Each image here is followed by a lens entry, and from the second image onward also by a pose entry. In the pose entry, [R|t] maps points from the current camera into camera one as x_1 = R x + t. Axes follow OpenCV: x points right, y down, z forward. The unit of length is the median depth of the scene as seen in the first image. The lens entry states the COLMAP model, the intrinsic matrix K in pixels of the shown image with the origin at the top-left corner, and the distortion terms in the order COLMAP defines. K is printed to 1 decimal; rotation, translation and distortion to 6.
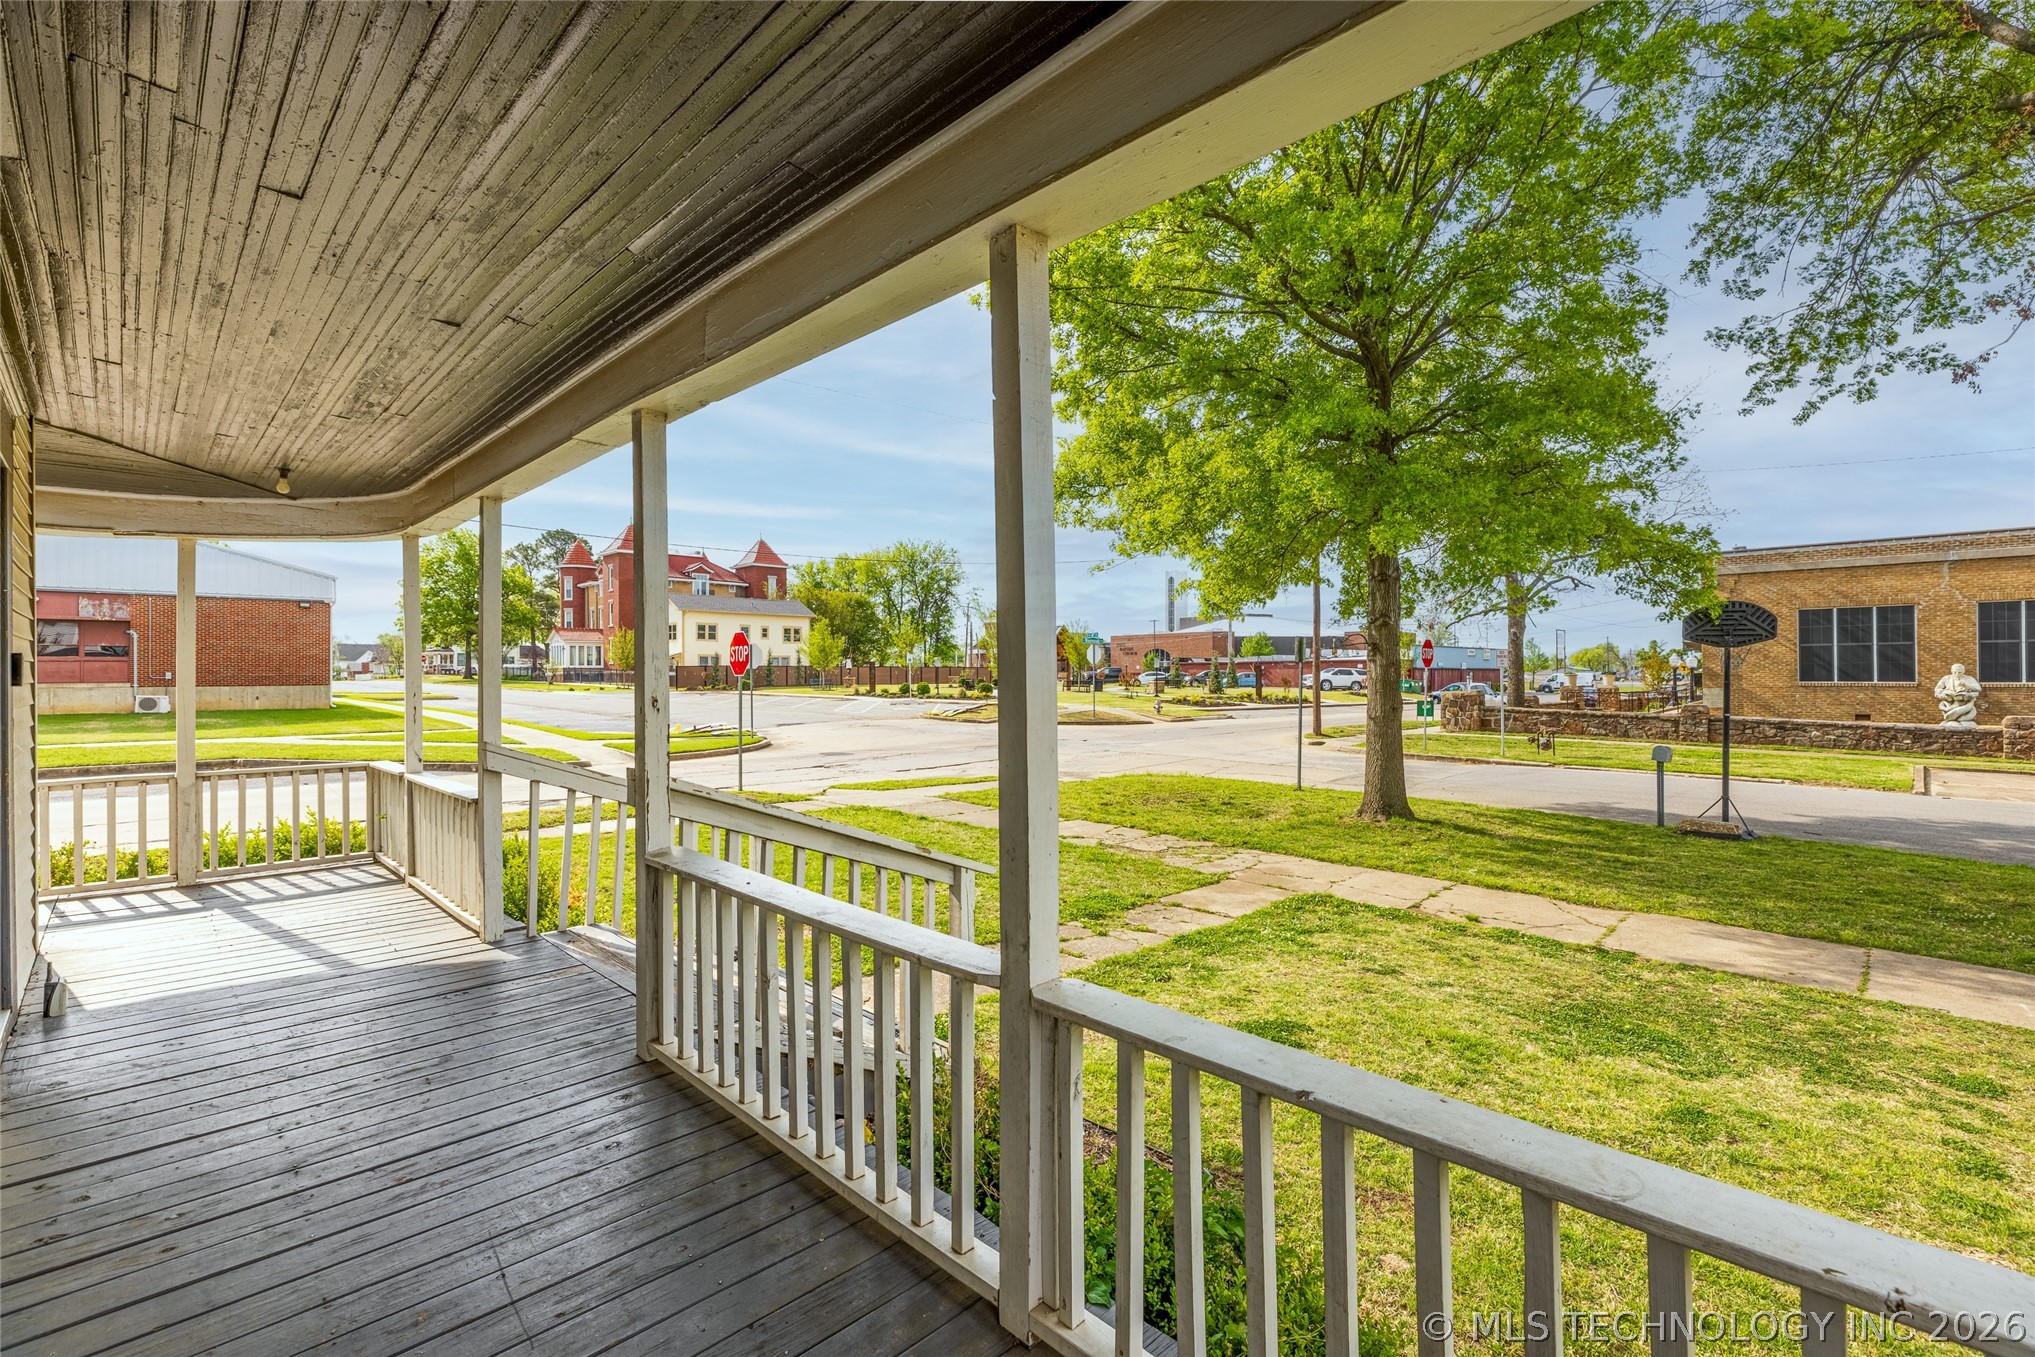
lens RADIAL K [[895.7, 0, 1017.5], [0, 895.7, 678.5], [0, 0, 1]] dist [0.003933, -0.000292]
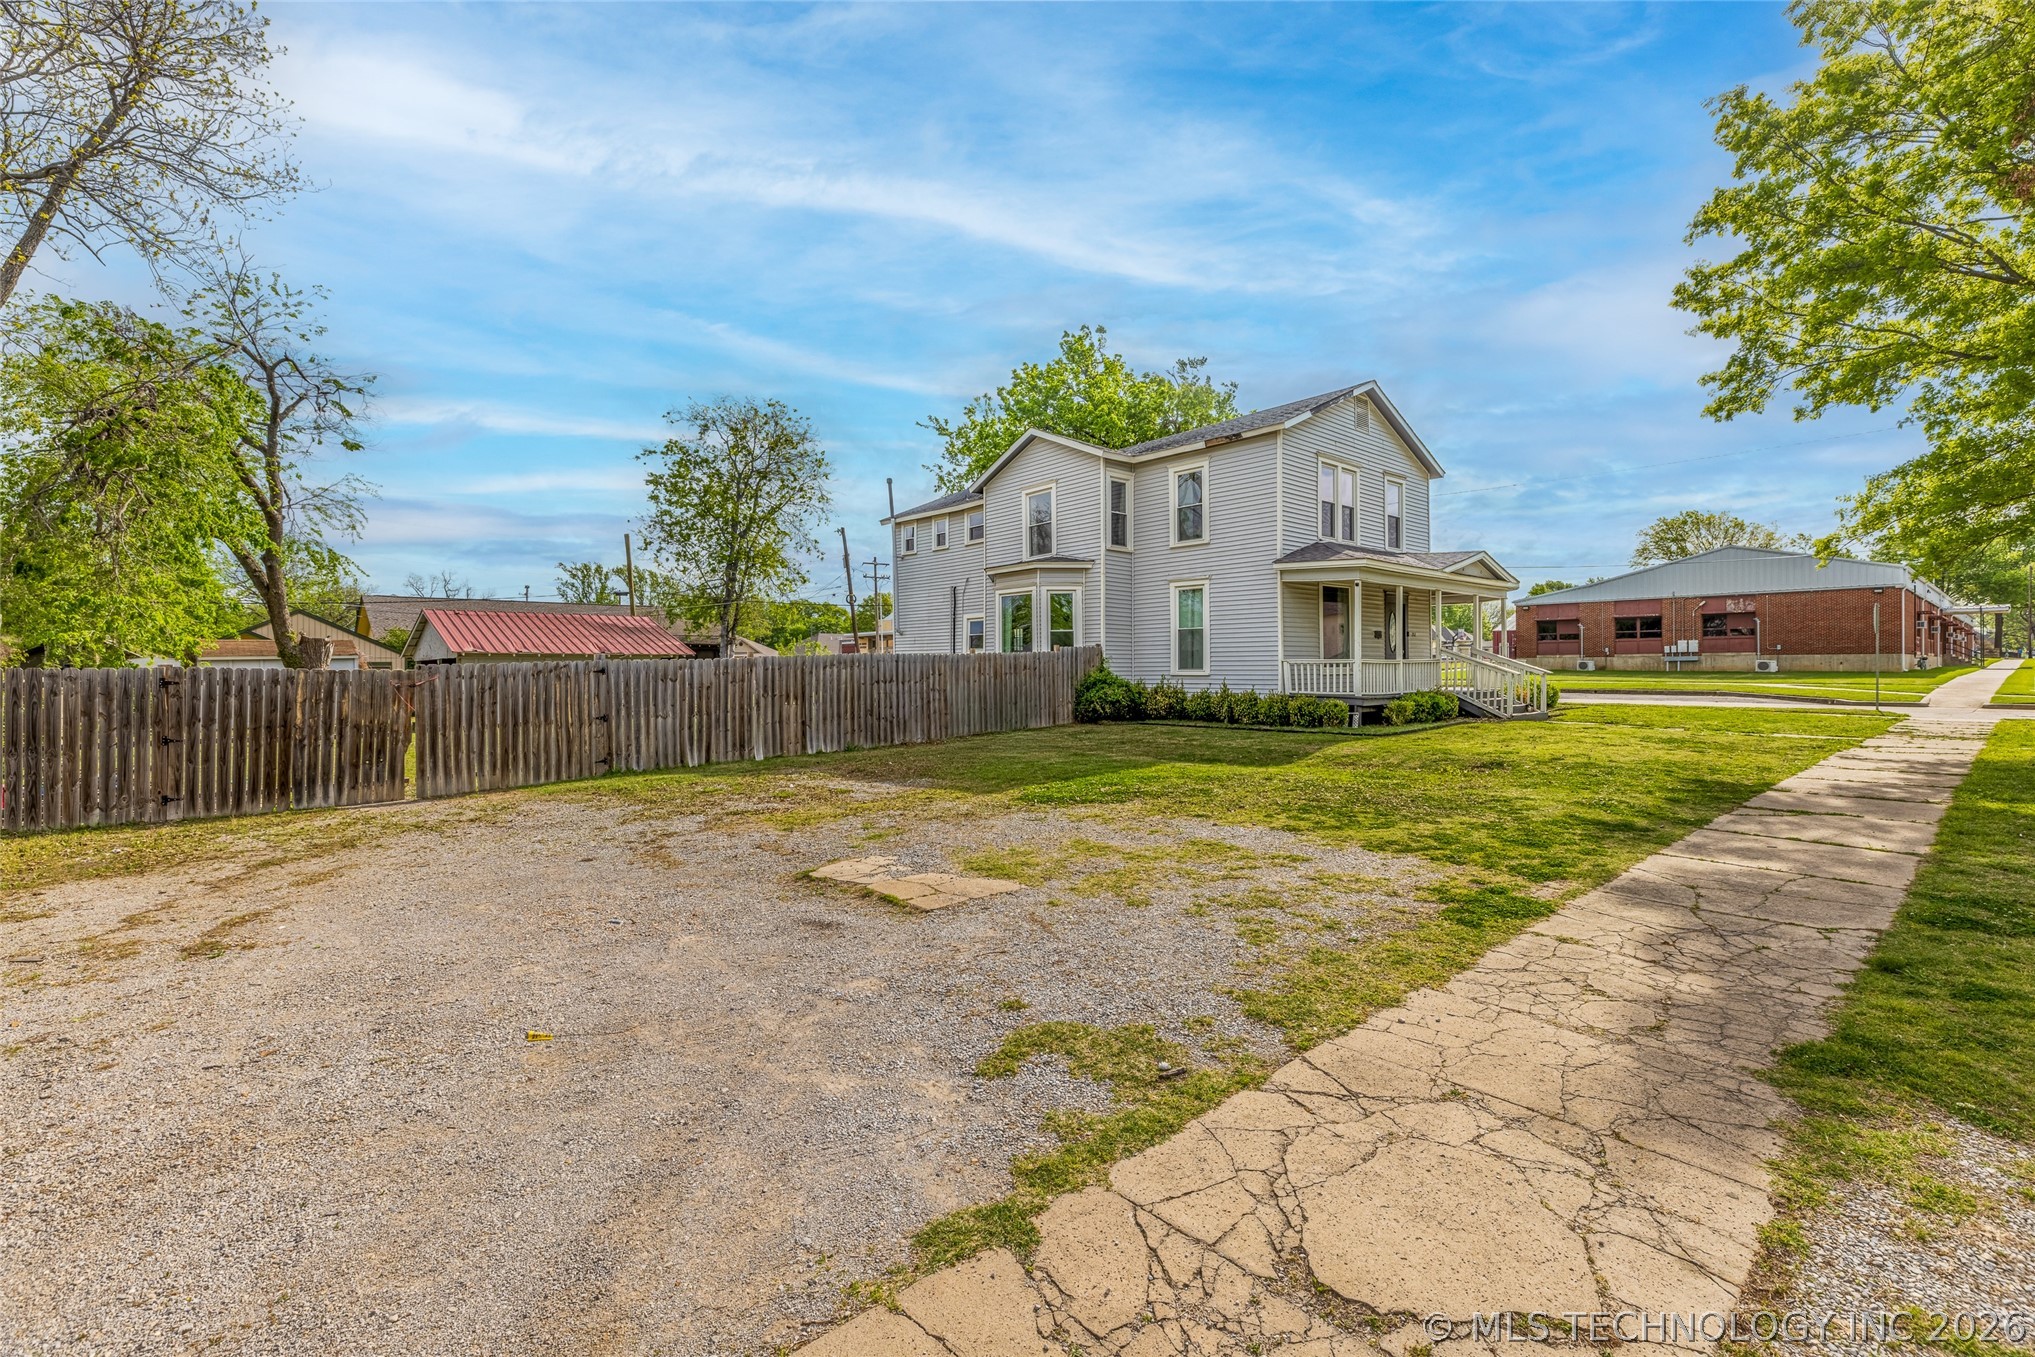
lens RADIAL K [[895.7, 0, 1017.5], [0, 895.7, 678.5], [0, 0, 1]] dist [0.003933, -0.000292]
pose [[-0.069731, 0.019322, -0.997379, 0.635906], [0.010377, 0.999772, 0.018643, 0.008036], [0.997512, -0.009050, -0.069915, -0.151712]]
